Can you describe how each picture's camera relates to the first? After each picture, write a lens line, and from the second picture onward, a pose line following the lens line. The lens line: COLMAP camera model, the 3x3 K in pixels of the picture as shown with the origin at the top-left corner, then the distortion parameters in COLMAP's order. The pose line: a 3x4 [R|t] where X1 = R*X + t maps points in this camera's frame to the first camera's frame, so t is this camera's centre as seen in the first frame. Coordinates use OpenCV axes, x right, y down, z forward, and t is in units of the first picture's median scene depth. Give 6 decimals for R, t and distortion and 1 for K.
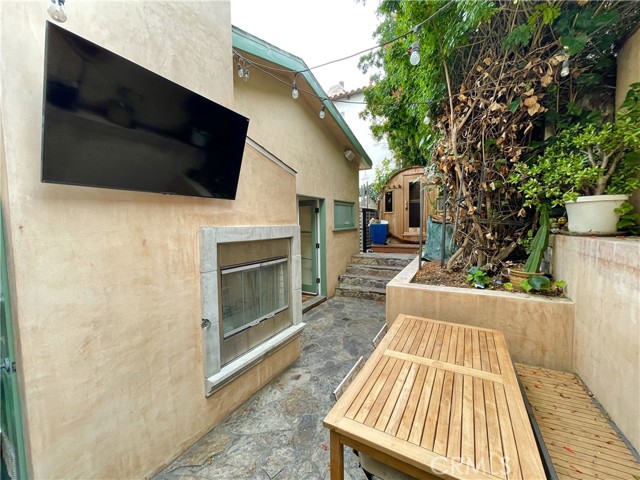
lens RADIAL K [[258.8, 0, 318.2], [0, 258.8, 240.0], [0, 0, 1]] dist [-0.002881, 0.000046]
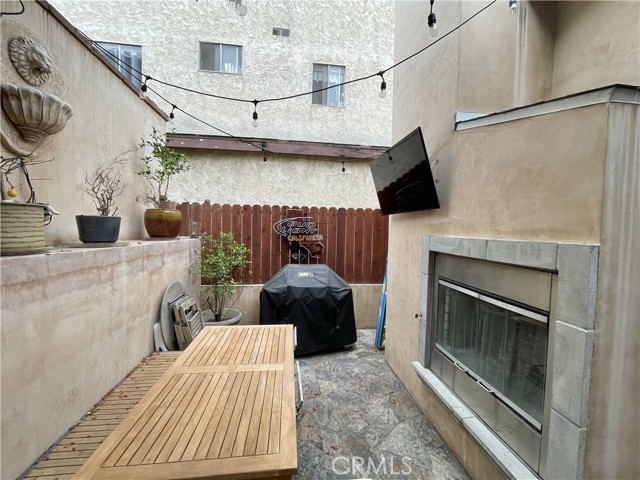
lens RADIAL K [[258.8, 0, 318.1], [0, 258.8, 239.9], [0, 0, 1]] dist [-0.002881, 0.000046]
pose [[-0.805886, 0.023515, -0.591604, 0.613268], [-0.044689, 0.993945, 0.100383, -0.117403], [0.590382, 0.107335, -0.799955, 1.545951]]
